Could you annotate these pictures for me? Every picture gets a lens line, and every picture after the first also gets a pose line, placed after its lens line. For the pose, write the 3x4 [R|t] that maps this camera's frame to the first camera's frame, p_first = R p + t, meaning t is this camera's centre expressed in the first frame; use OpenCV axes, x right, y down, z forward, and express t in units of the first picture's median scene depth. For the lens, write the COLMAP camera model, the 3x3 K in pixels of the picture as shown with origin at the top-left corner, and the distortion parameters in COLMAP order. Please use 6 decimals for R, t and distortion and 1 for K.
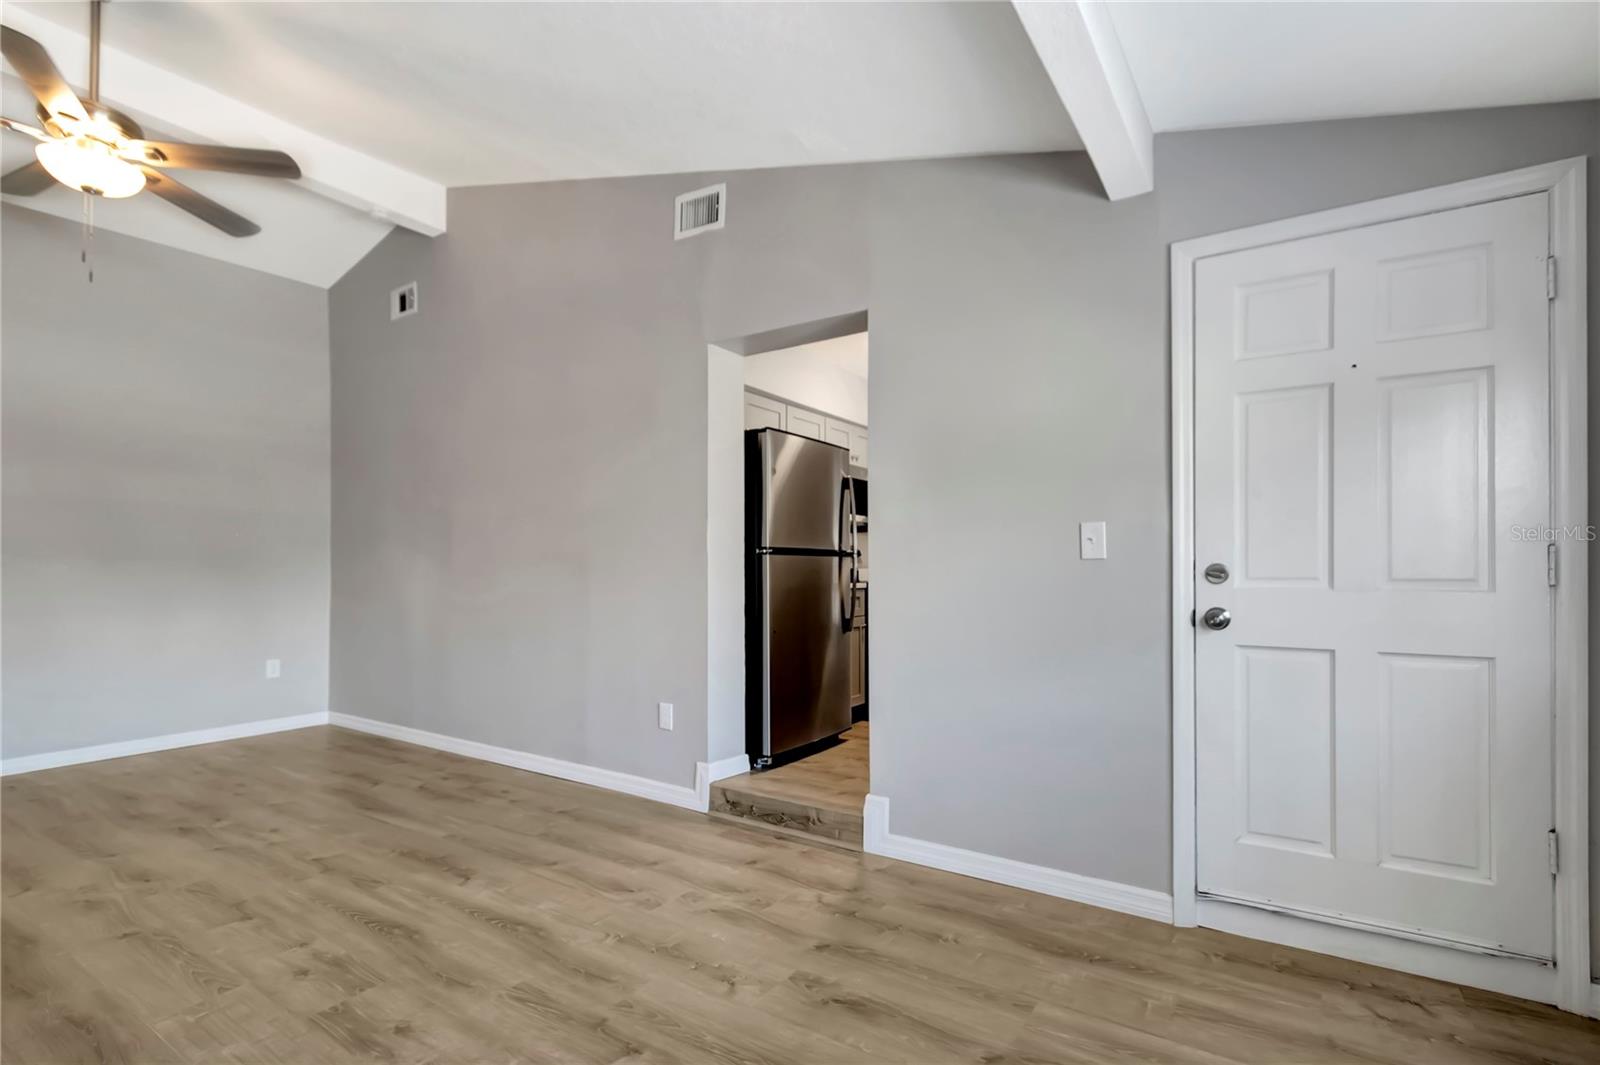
lens RADIAL K [[744.1, 0, 799.0], [0, 744.1, 552.4], [0, 0, 1]] dist [0.001183, -0.000148]
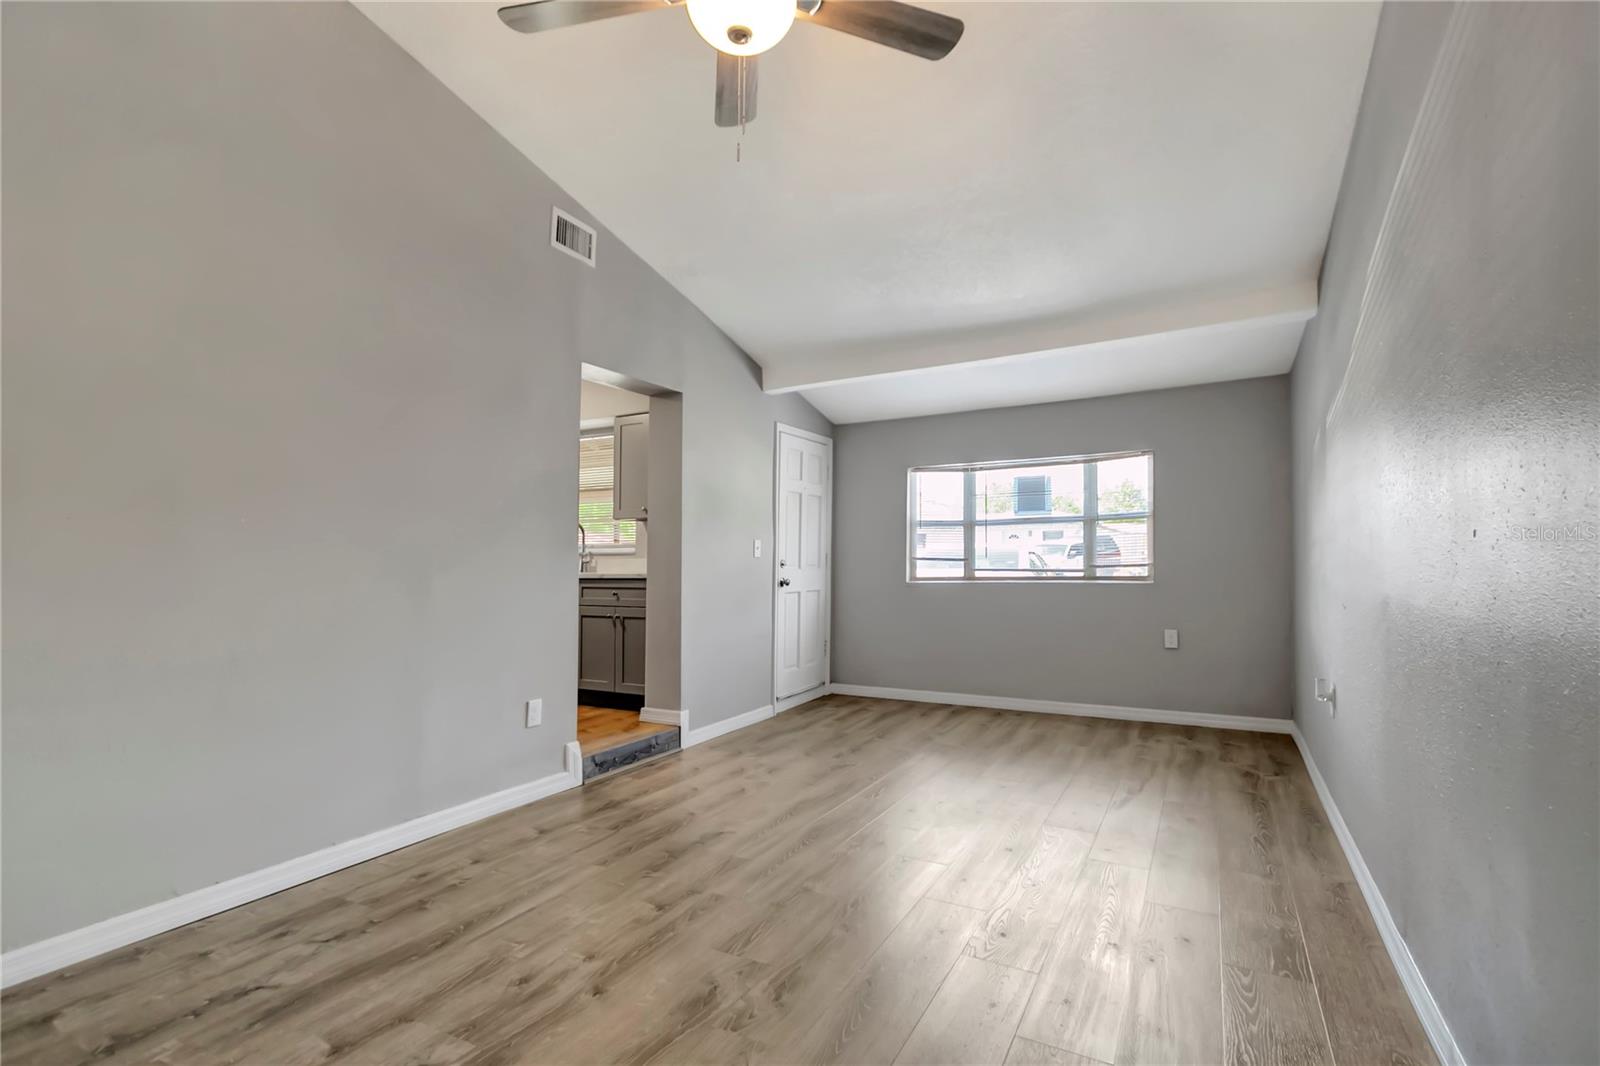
lens RADIAL K [[744.1, 0, 799.0], [0, 744.1, 552.9], [0, 0, 1]] dist [0.001183, -0.000148]
pose [[-0.066054, 0.009410, 0.997772, -1.437571], [-0.012445, 0.999870, -0.010254, 0.012430], [-0.997738, -0.013095, -0.065928, 0.858706]]
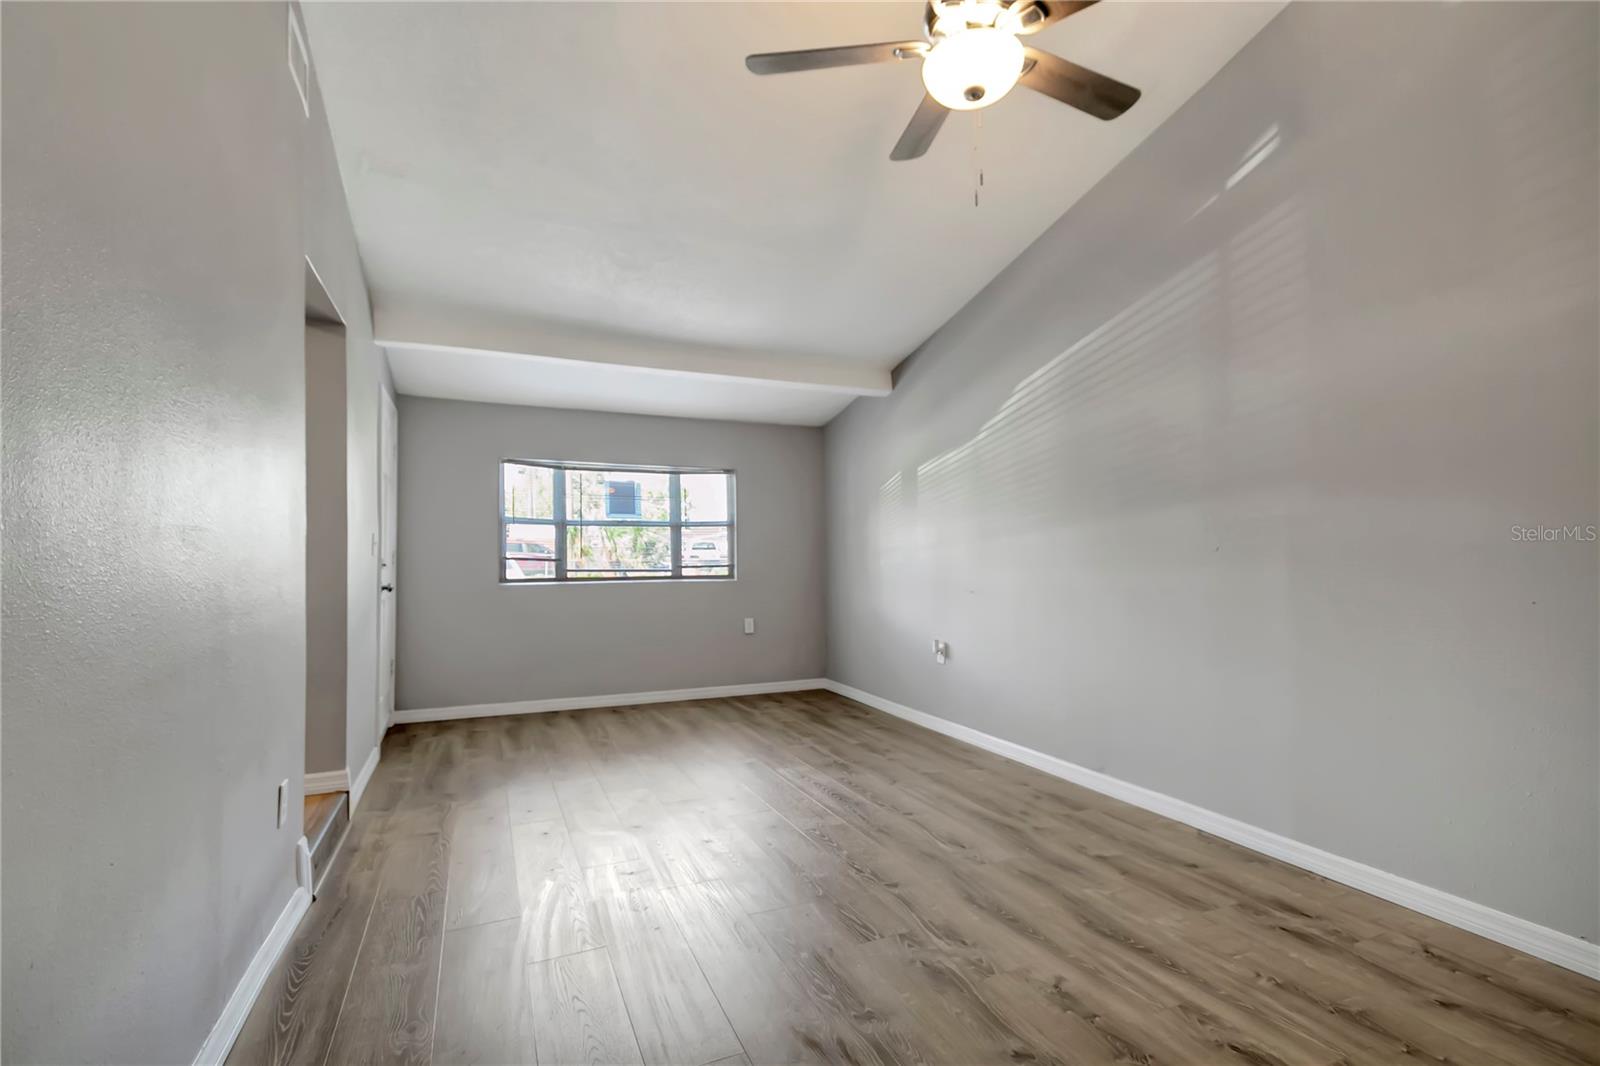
lens RADIAL K [[736.6, 0, 806.7], [0, 736.6, 534.5], [0, 0, 1]] dist [0.004172, -0.000447]
pose [[-0.845333, 0.019880, 0.533870, -1.047333], [-0.010484, 0.998498, -0.053781, 0.034371], [-0.534137, -0.051060, -0.843854, 1.548237]]
